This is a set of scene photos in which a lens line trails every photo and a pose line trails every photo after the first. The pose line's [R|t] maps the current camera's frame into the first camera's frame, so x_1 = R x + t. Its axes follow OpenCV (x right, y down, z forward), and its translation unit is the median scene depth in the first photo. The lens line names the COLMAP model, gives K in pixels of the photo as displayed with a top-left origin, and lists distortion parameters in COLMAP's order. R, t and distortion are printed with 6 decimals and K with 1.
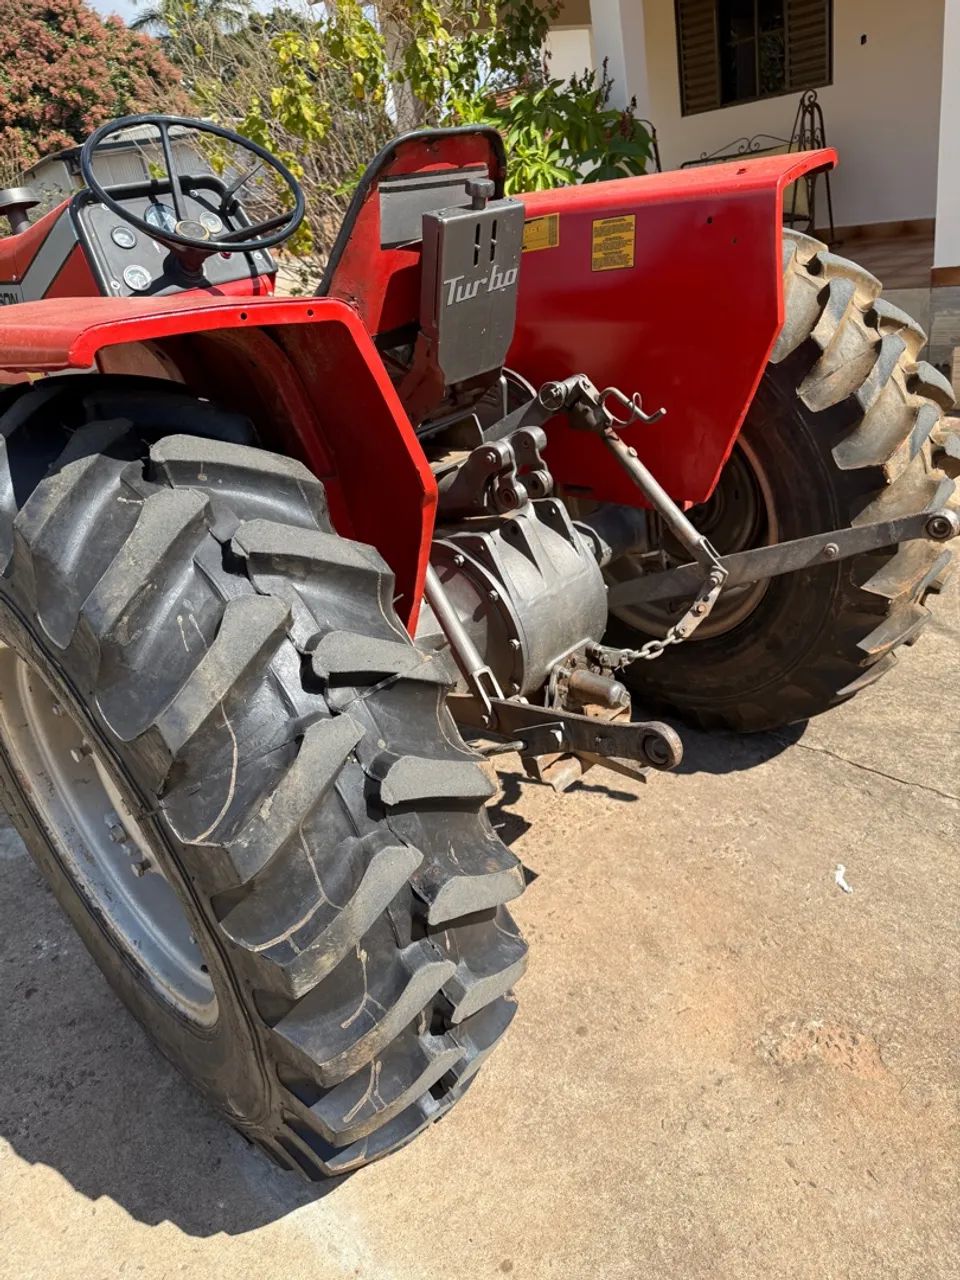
lens RADIAL K [[902.6, 0, 480.0], [0, 902.6, 640.0], [0, 0, 1]] dist [0.000943, 0.002287]
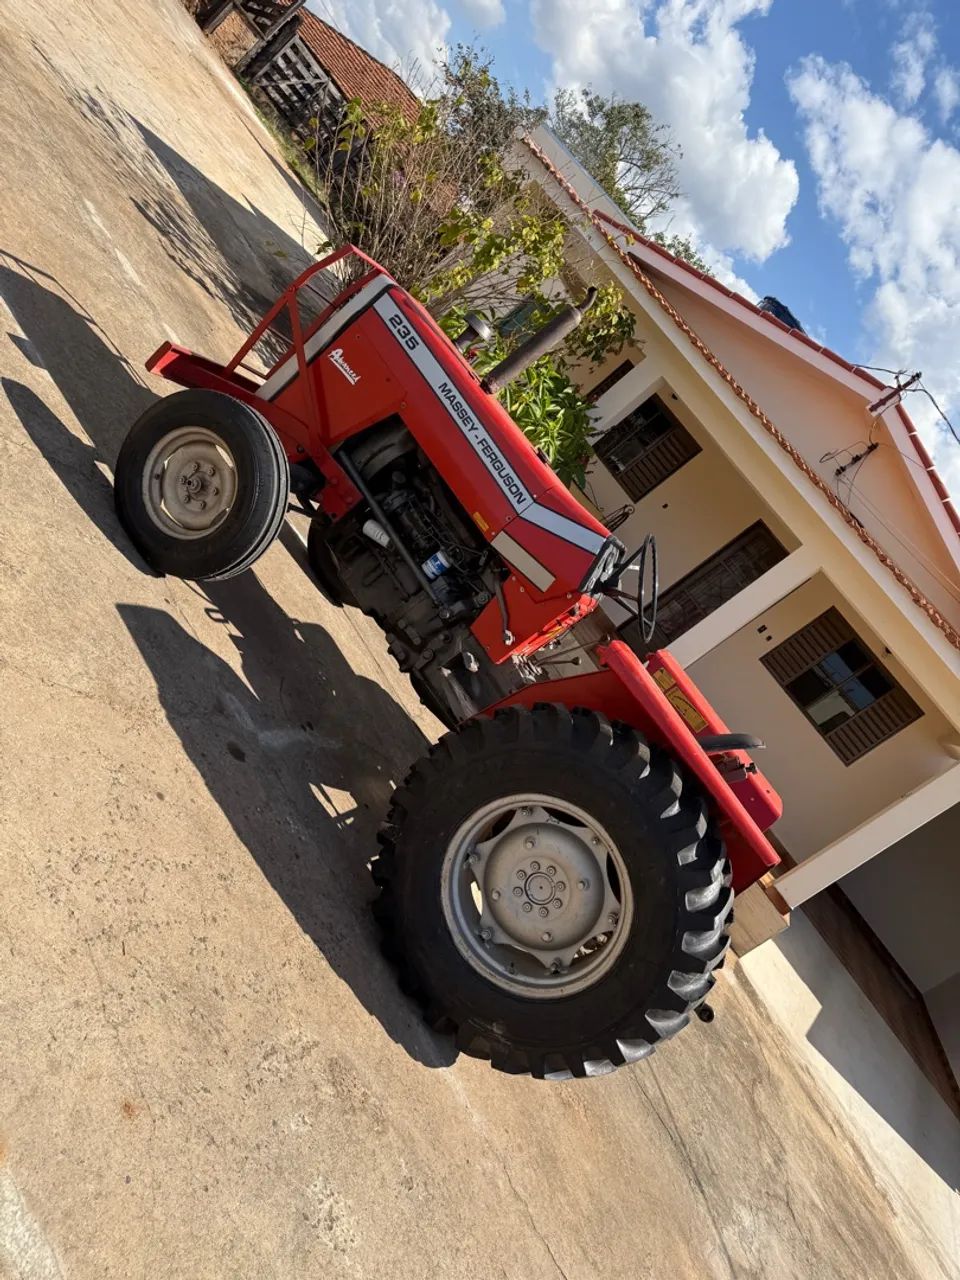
lens RADIAL K [[879.5, 0, 480.0], [0, 879.5, 640.0], [0, 0, 1]] dist [0.209627, -0.406328]
pose [[0.487891, 0.681086, 0.545971, -1.785510], [-0.685061, 0.686385, -0.244065, 0.347796], [-0.540975, -0.254946, 0.801466, -0.451637]]
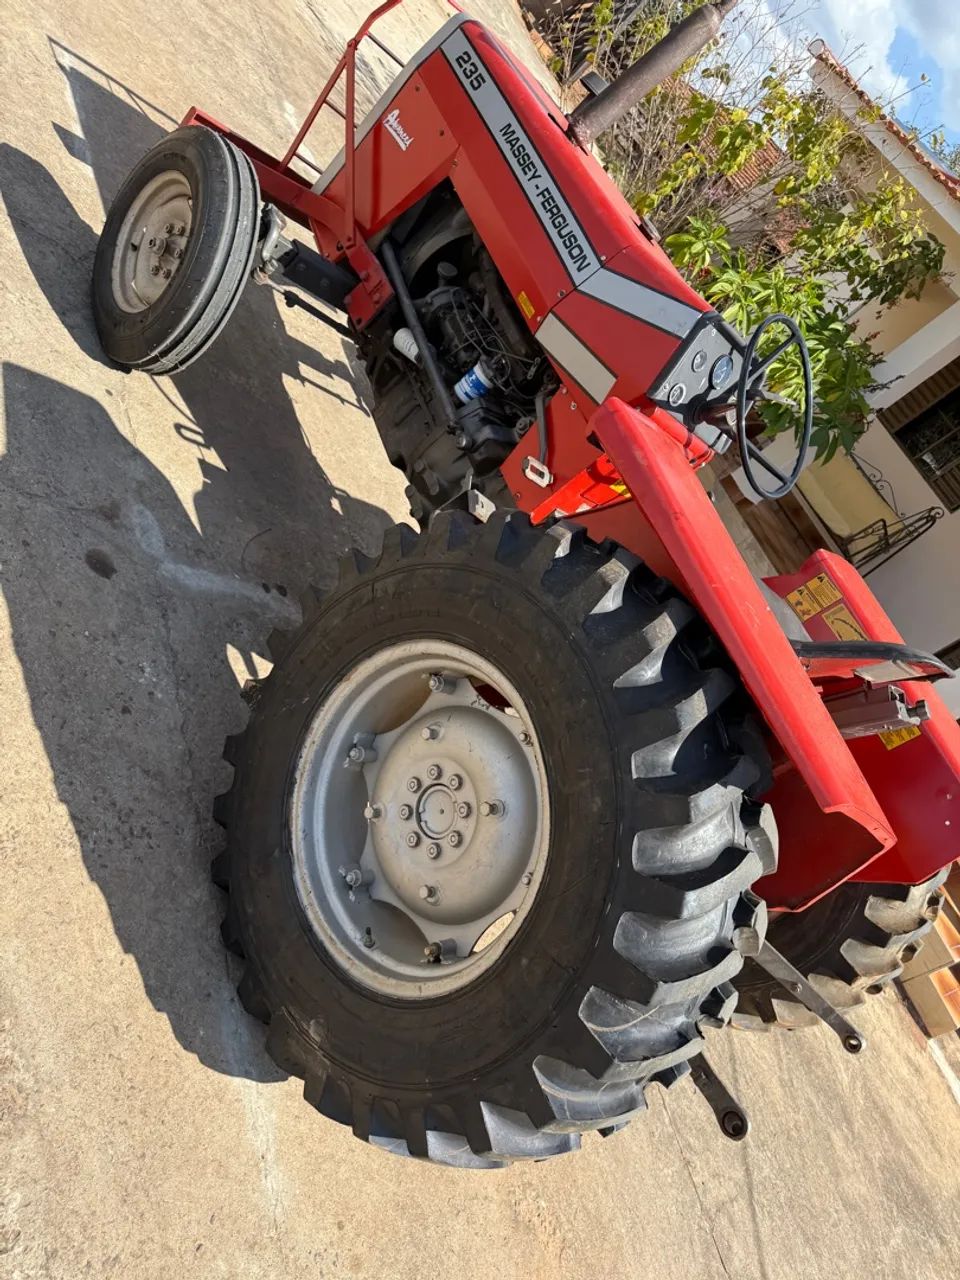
lens RADIAL K [[892.3, 0, 488.5], [0, 892.3, 628.9], [0, 0, 1]] dist [0.068499, -0.086460]
pose [[0.551630, 0.780788, 0.293385, -0.785200], [-0.809300, 0.586148, -0.038254, 0.017479], [-0.201835, -0.216334, 0.955229, -0.146090]]
